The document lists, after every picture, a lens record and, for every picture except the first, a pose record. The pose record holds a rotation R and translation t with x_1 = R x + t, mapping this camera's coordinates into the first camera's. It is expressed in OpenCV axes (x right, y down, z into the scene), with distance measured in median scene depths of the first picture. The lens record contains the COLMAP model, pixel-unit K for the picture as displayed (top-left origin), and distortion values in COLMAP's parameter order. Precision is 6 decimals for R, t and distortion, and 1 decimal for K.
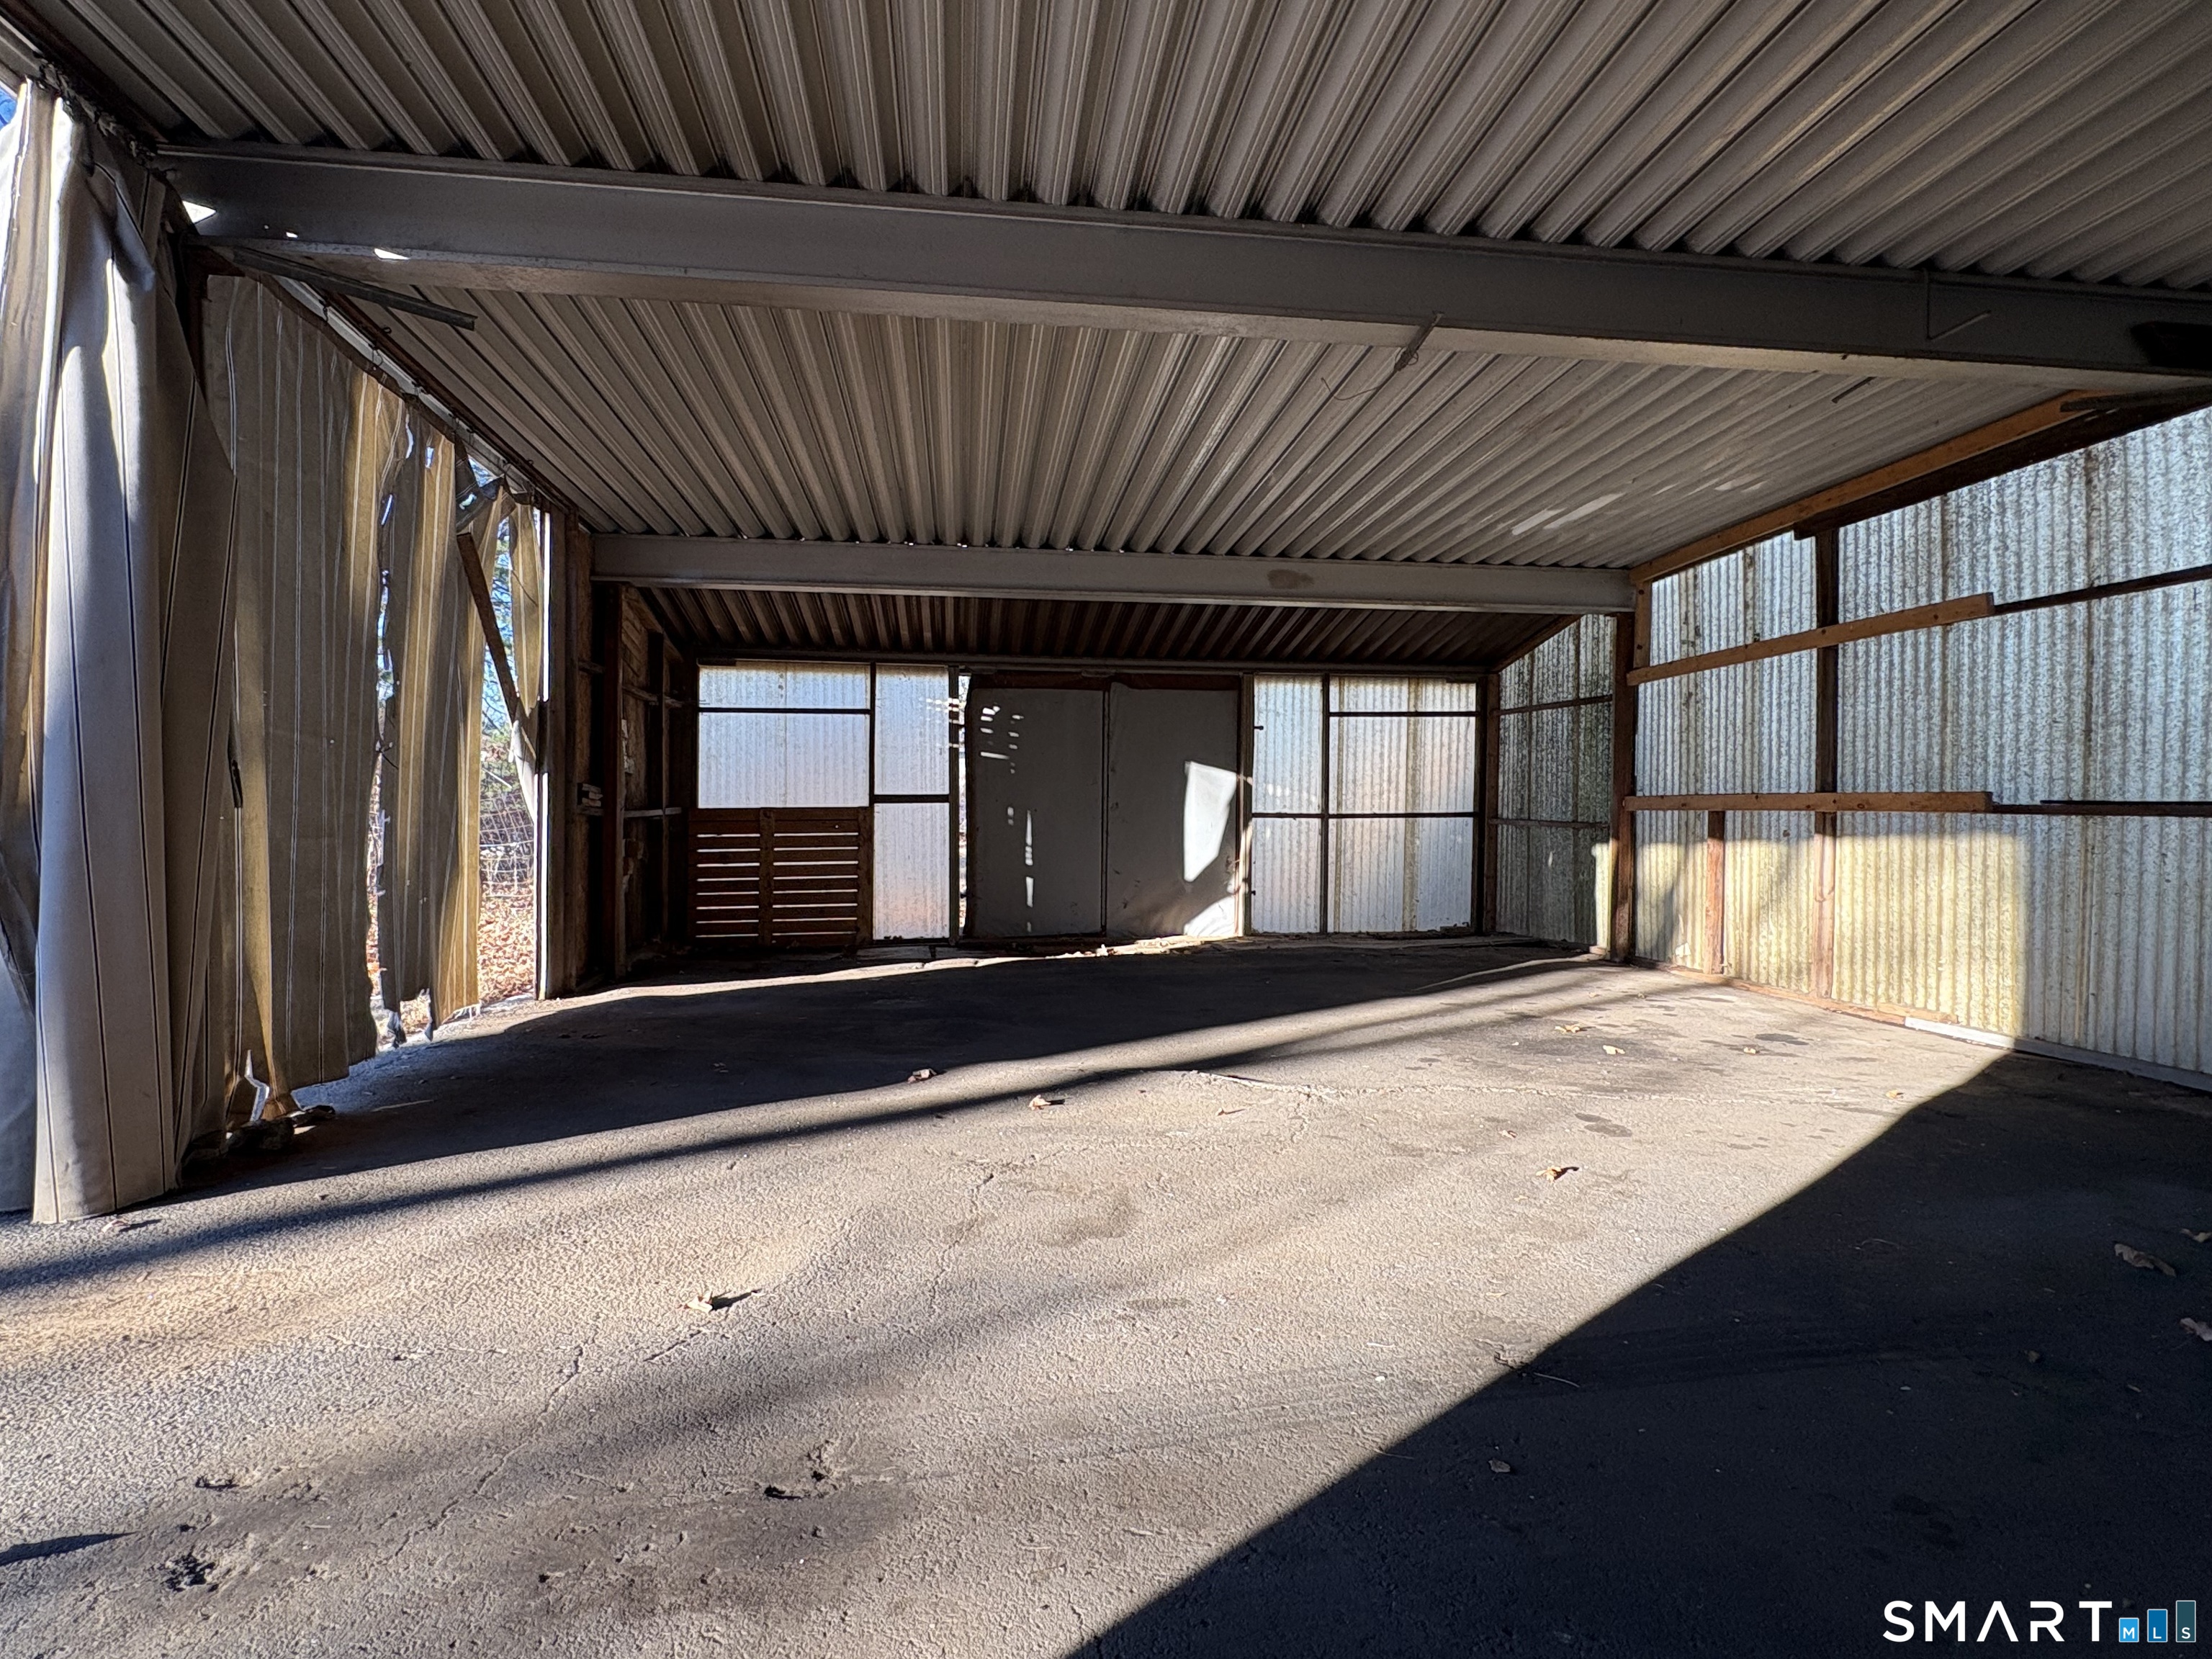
lens RADIAL K [[1137.3, 0, 1106.0], [0, 1137.3, 829.5], [0, 0, 1]] dist [-0.001543, -0.000311]
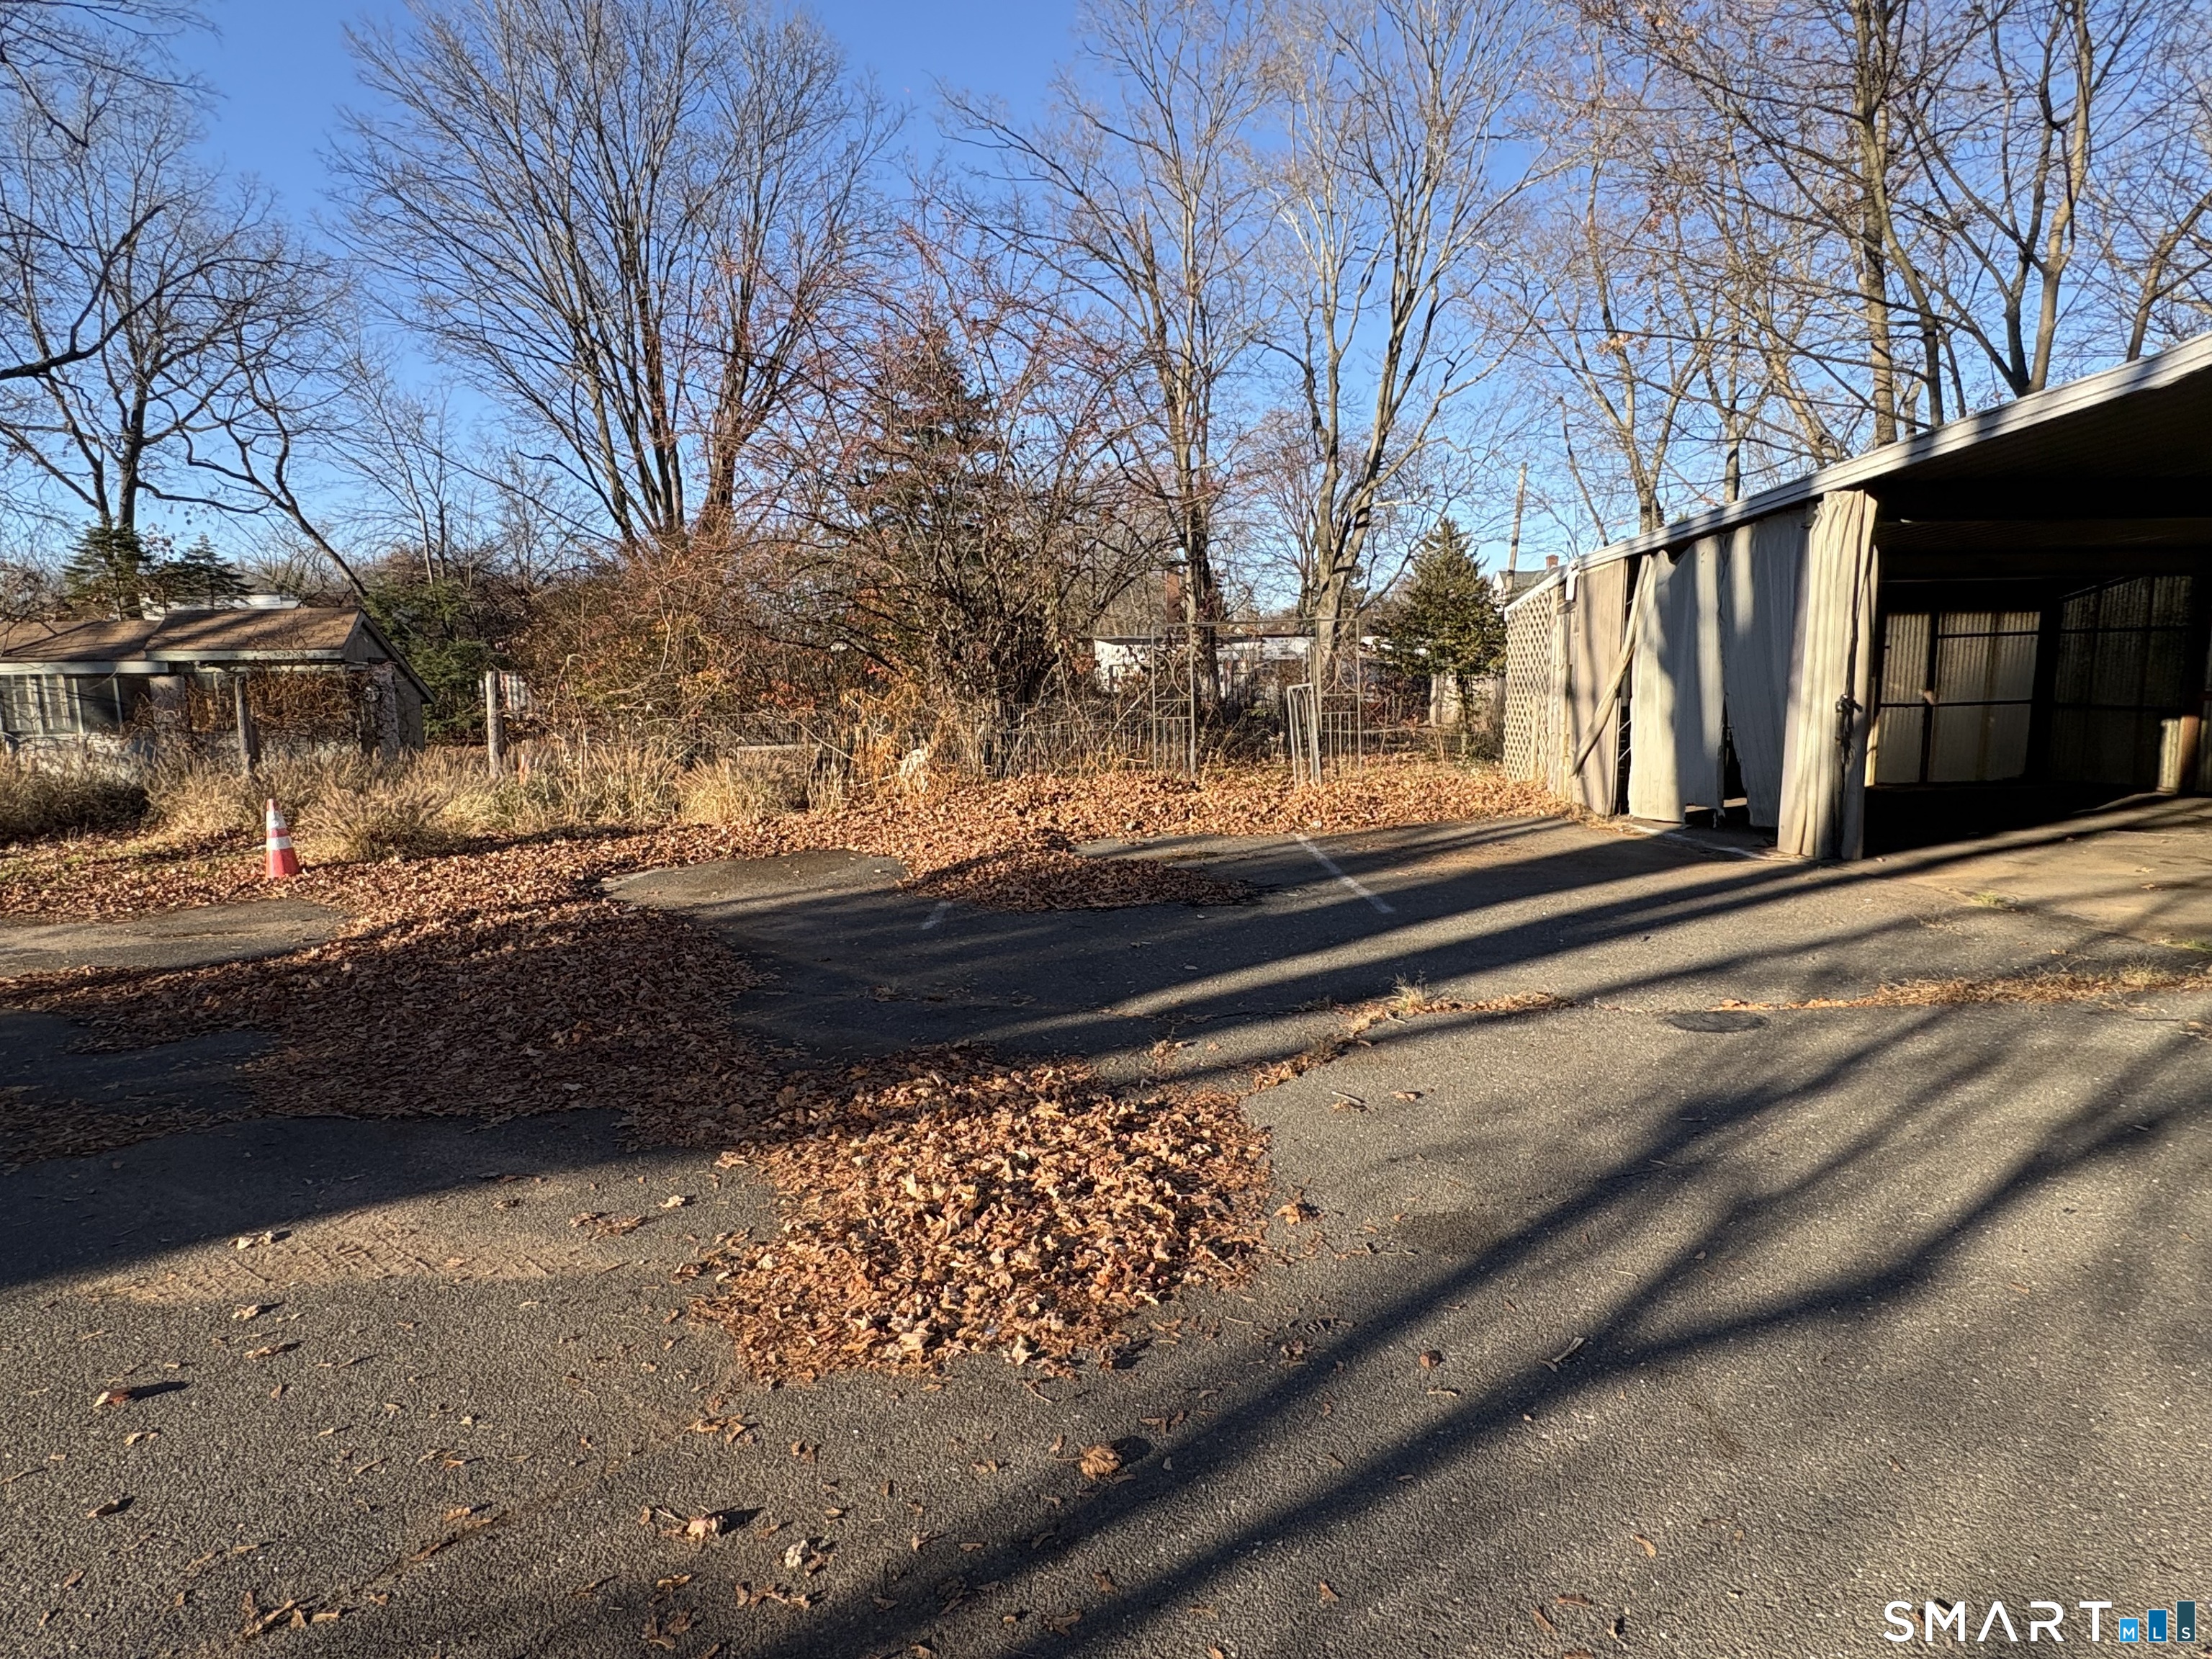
lens RADIAL K [[1137.3, 0, 1106.0], [0, 1137.3, 829.5], [0, 0, 1]] dist [-0.001543, -0.000311]
pose [[0.991921, -0.010607, -0.126412, -0.836651], [0.023912, 0.994269, 0.104200, -0.036941], [0.124583, -0.106381, 0.986490, -0.763315]]
